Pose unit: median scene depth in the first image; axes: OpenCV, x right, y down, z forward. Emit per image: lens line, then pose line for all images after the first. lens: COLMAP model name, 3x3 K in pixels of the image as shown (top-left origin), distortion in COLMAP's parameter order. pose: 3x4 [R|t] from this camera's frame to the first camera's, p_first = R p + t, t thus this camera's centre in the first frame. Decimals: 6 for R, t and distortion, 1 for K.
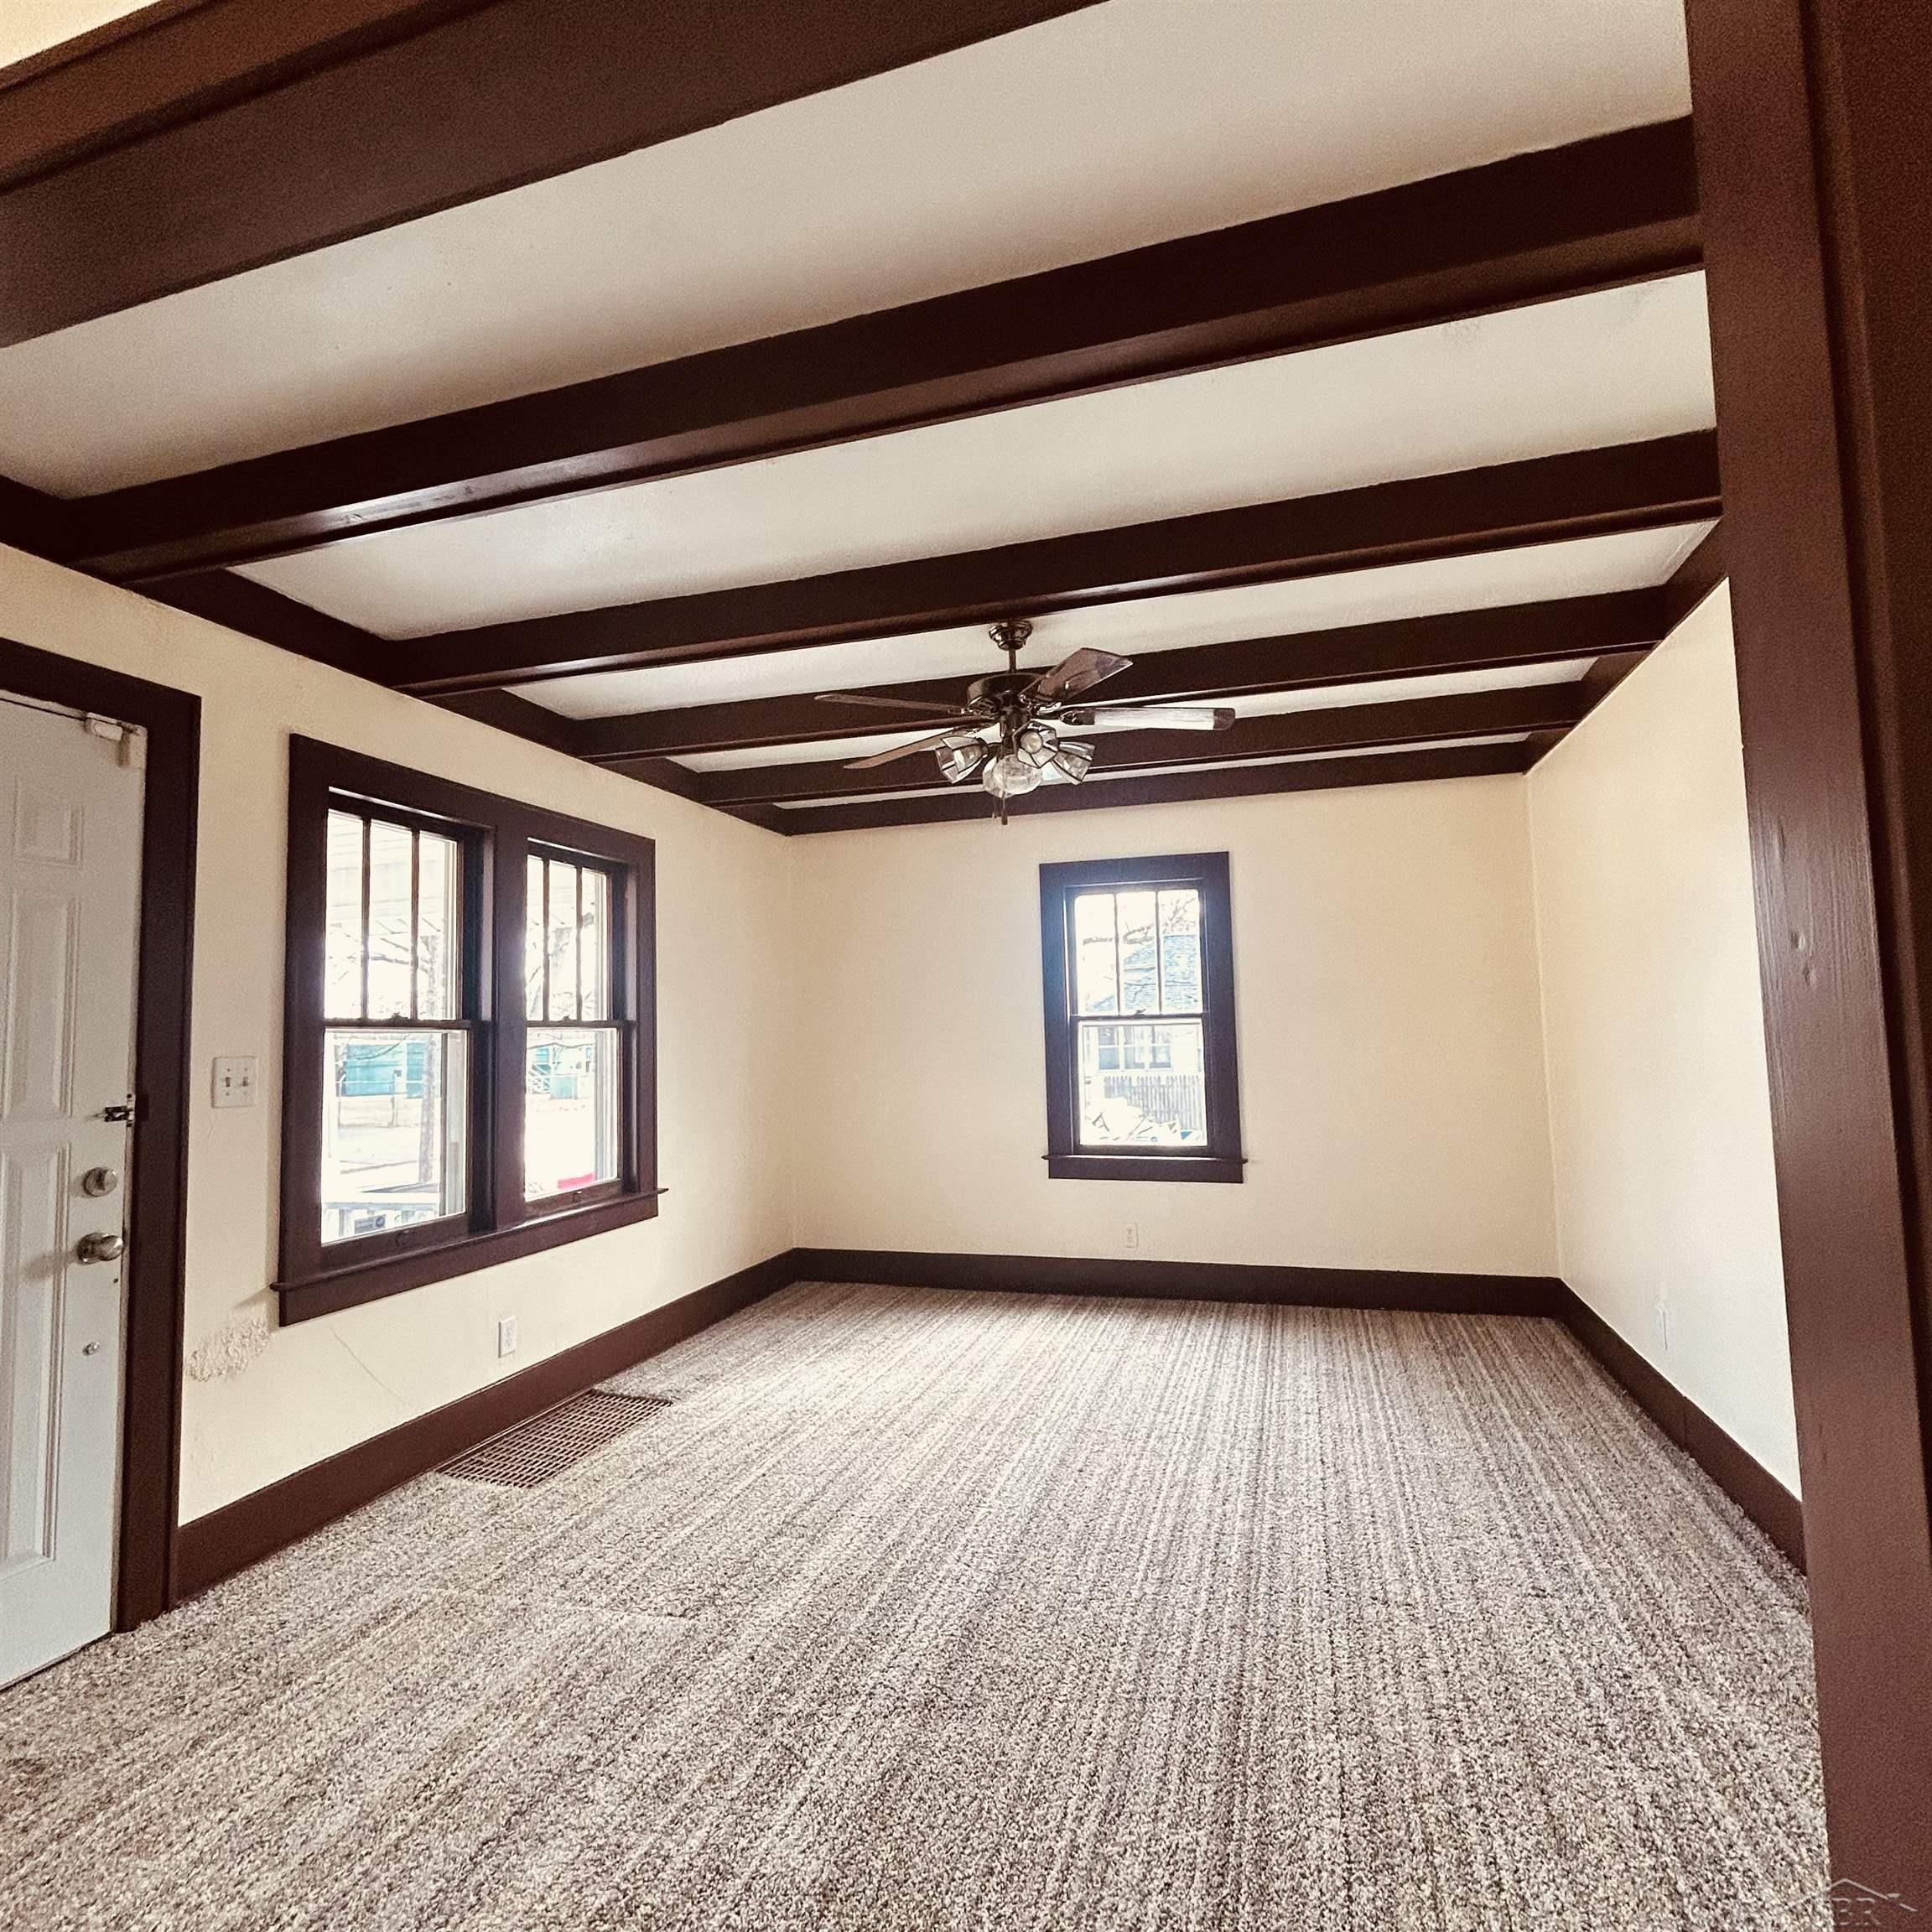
lens RADIAL K [[1040.8, 0, 966.0], [0, 1040.8, 966.0], [0, 0, 1]] dist [-0.009883, 0.009695]
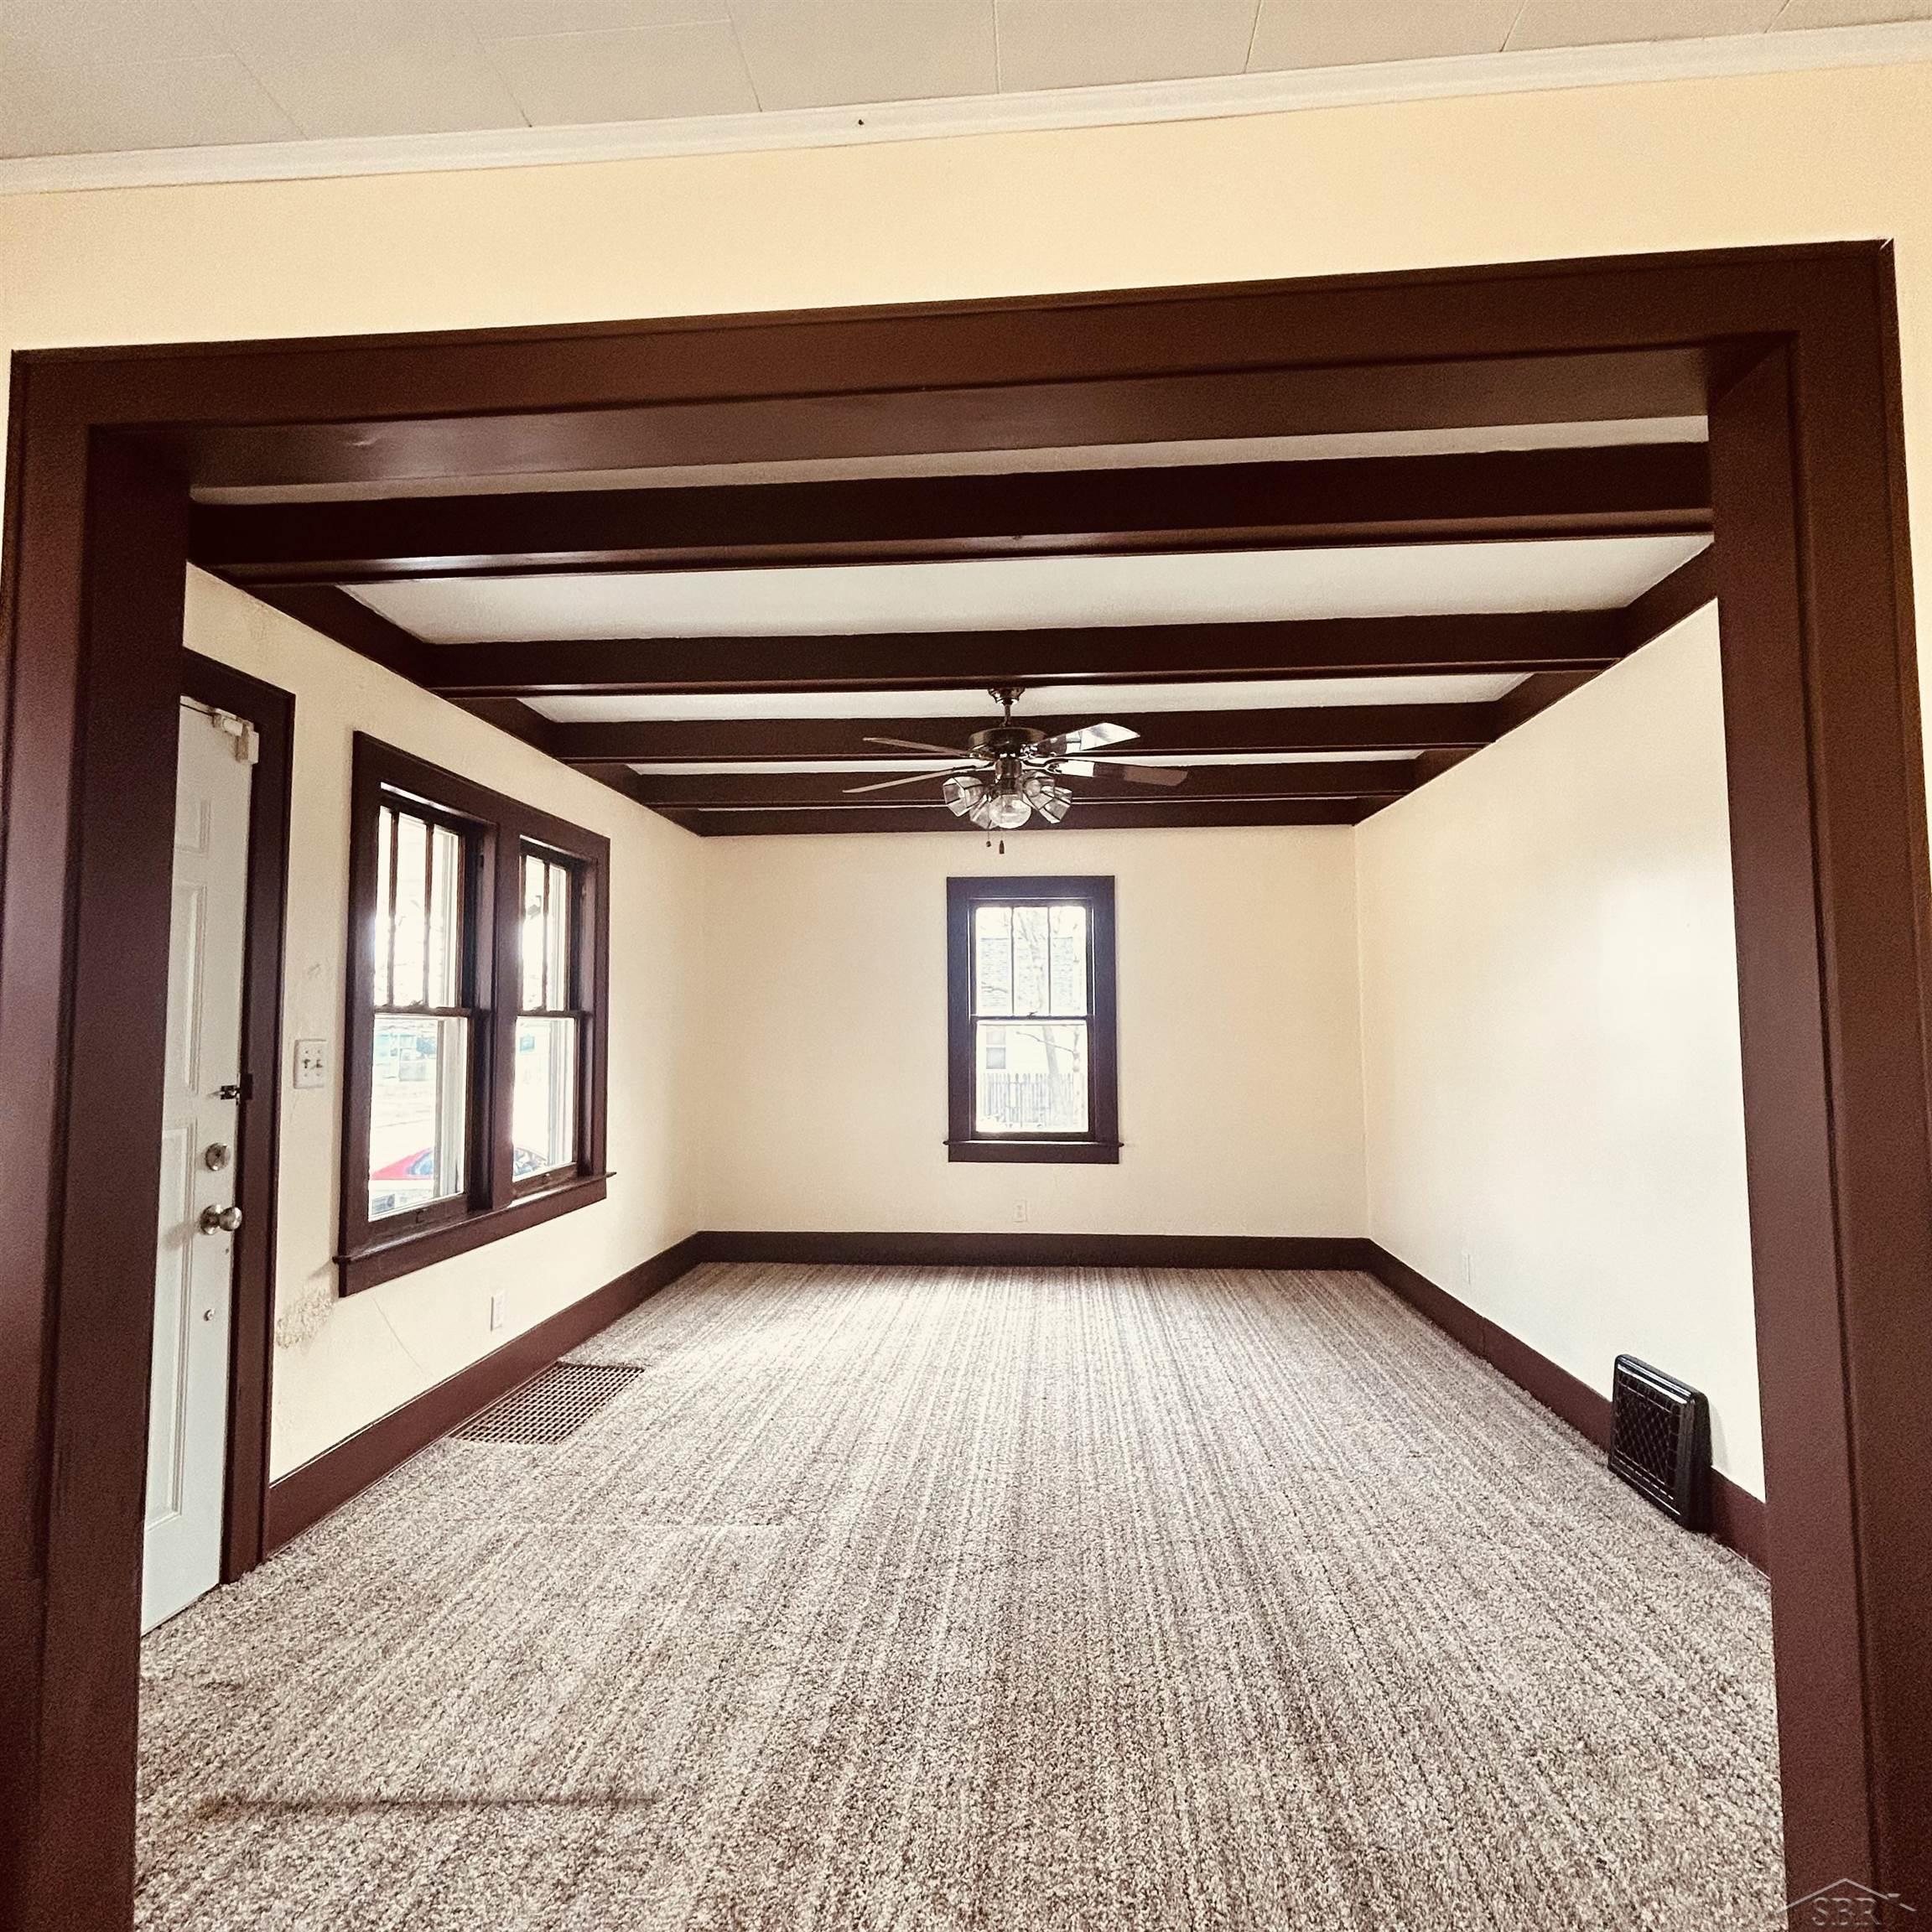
lens RADIAL K [[1040.8, 0, 966.0], [0, 1040.8, 966.0], [0, 0, 1]] dist [-0.009883, 0.009695]
pose [[0.976045, 0.032813, 0.215078, -0.247375], [-0.033561, 0.999437, -0.000177, -0.007626], [-0.214963, -0.007046, 0.976597, -0.140646]]
